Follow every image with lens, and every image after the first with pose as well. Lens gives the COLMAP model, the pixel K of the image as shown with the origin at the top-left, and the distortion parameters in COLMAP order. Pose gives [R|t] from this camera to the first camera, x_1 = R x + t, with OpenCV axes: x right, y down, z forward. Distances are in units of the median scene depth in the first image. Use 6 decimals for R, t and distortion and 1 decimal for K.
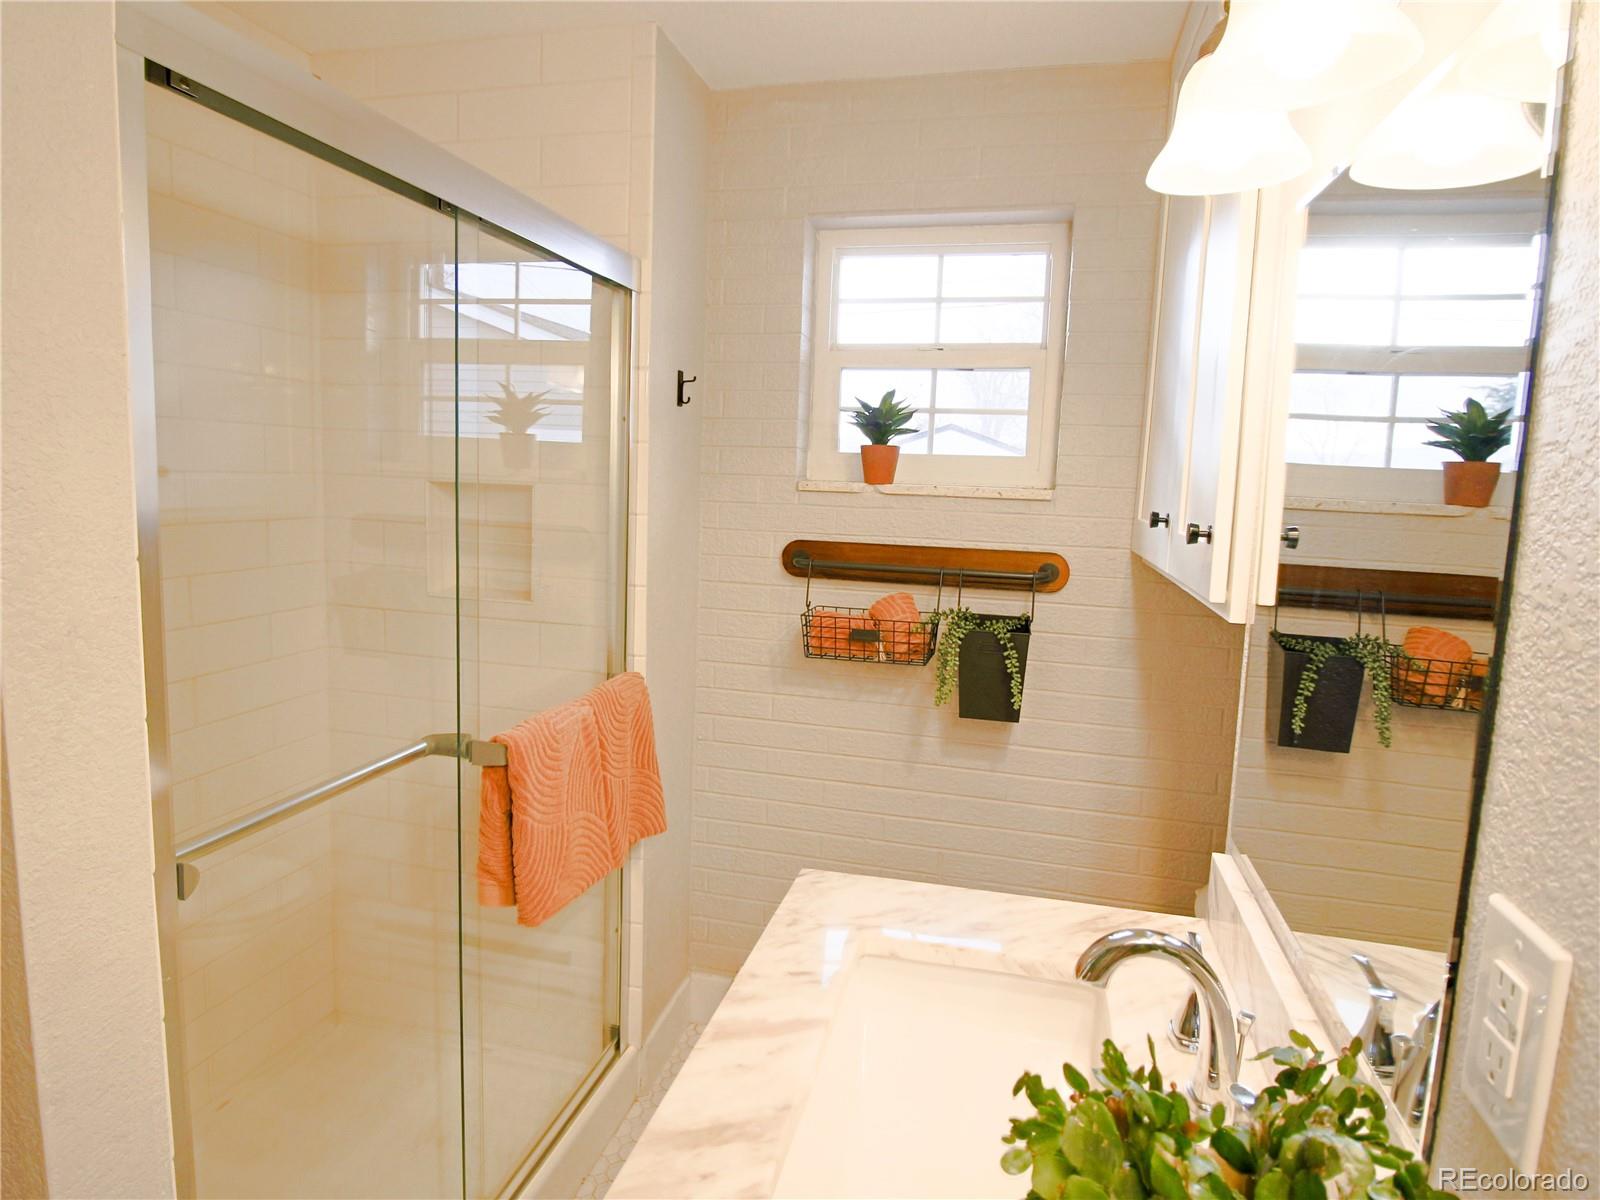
lens RADIAL K [[950.7, 0, 801.8], [0, 950.7, 570.4], [0, 0, 1]] dist [-0.045874, -0.001517]
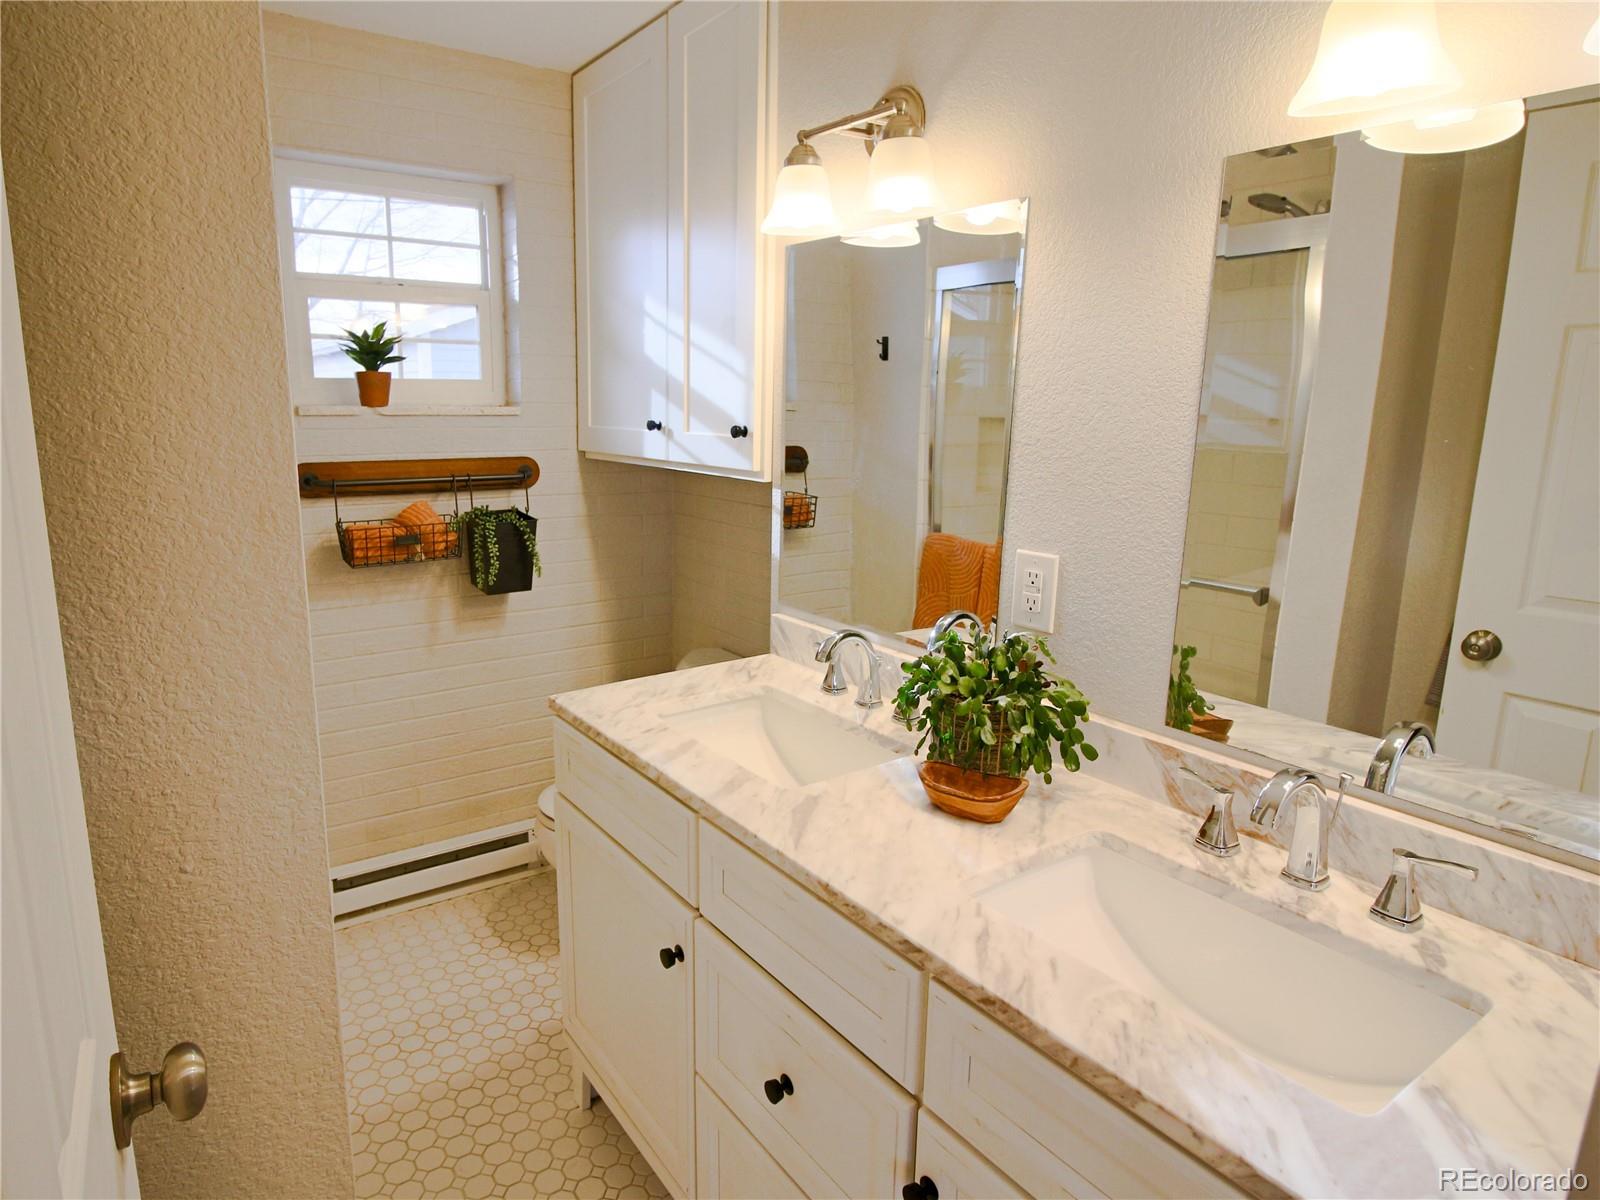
lens RADIAL K [[950.7, 0, 801.8], [0, 950.7, 570.4], [0, 0, 1]] dist [-0.045874, -0.001517]
pose [[0.614236, -0.163178, 0.772067, -0.494265], [0.084208, 0.986354, 0.141474, -0.015756], [-0.784617, -0.021884, 0.619595, -0.078391]]
